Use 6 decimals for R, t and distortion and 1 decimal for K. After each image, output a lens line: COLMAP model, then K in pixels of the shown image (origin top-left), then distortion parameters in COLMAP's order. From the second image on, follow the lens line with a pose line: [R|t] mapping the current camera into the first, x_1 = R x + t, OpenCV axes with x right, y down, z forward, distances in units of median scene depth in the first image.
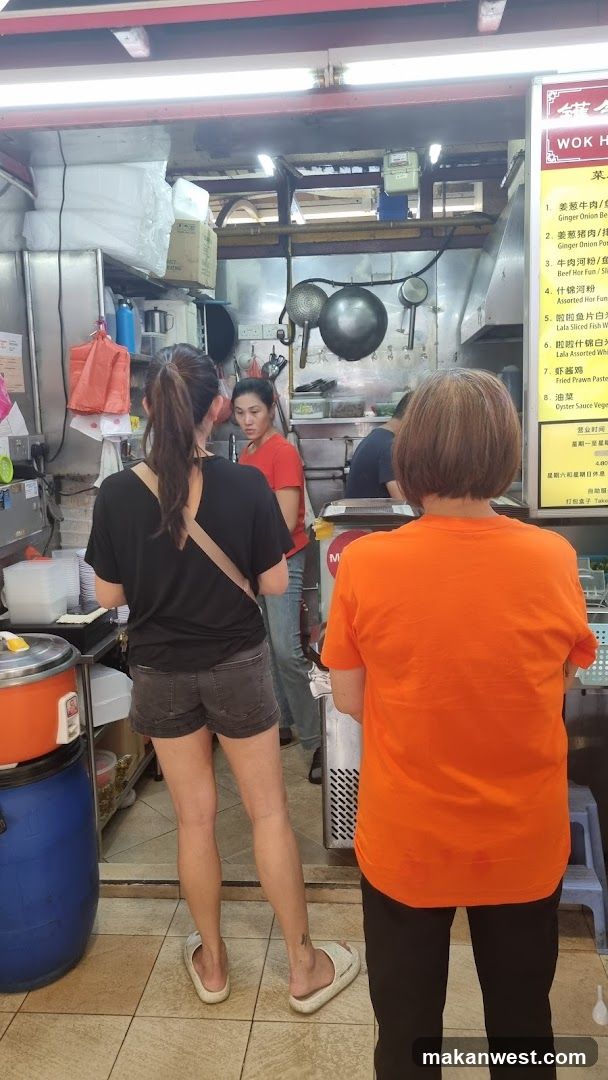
lens RADIAL K [[854.6, 0, 304.0], [0, 854.6, 540.0], [0, 0, 1]] dist [0.054998, -0.044520]
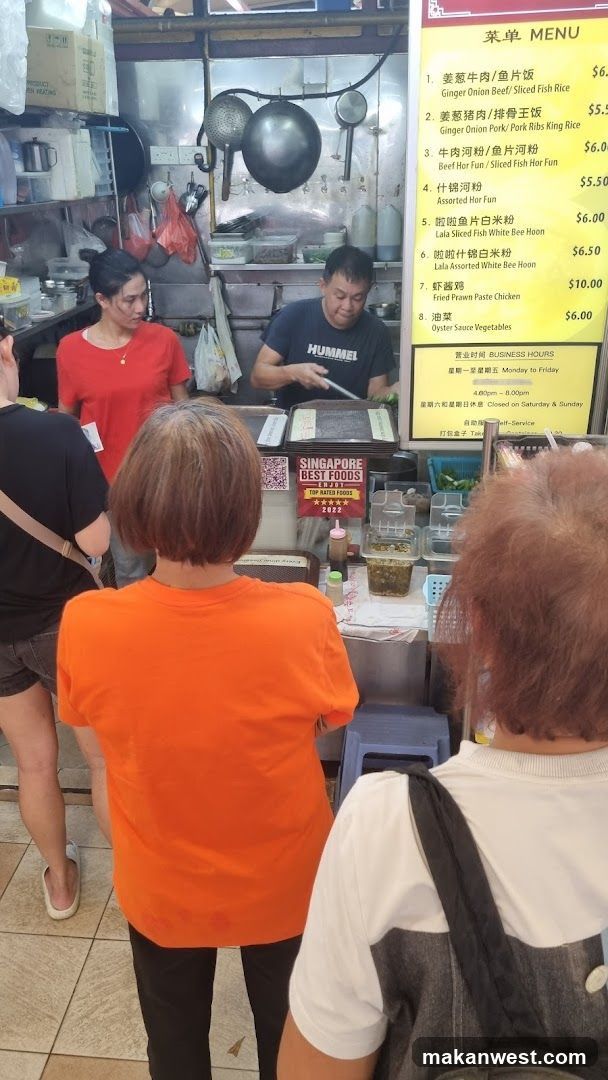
lens RADIAL K [[841.8, 0, 304.0], [0, 841.8, 540.0], [0, 0, 1]] dist [0.075100, -0.059232]
pose [[0.999773, 0.019115, -0.009449, 0.141757], [-0.016005, 0.965531, 0.259795, -0.136630], [0.014090, -0.259585, 0.965618, 0.086651]]
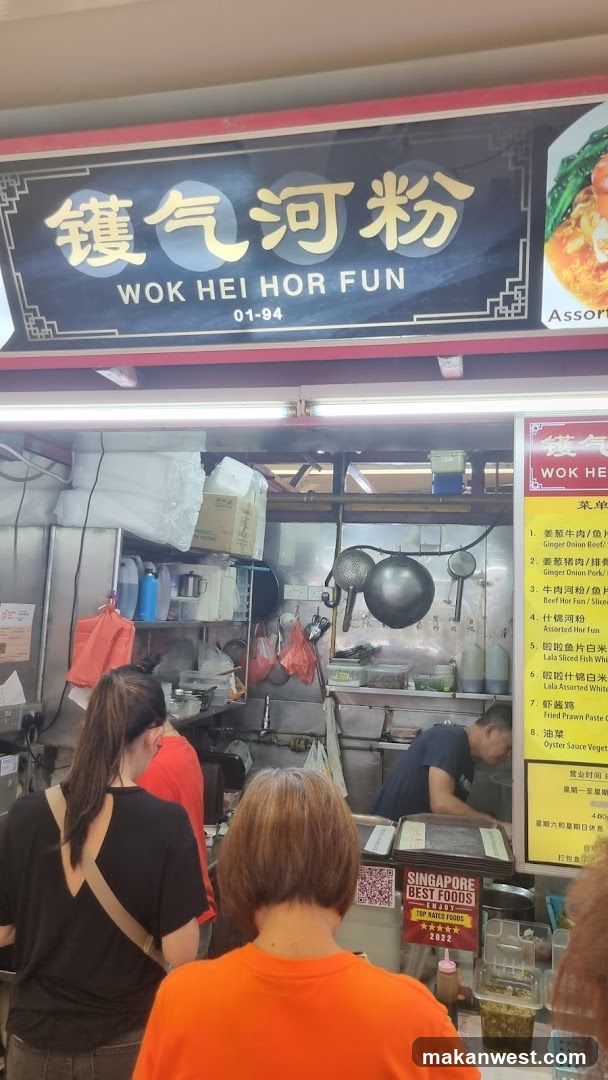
lens RADIAL K [[844.2, 0, 305.9], [0, 844.2, 513.9], [0, 0, 1]] dist [0.034577, -0.005401]
pose [[0.987416, 0.053571, -0.148792, 0.135290], [-0.092017, 0.959828, -0.265072, -0.103747], [0.128614, 0.275428, 0.952679, 0.049809]]
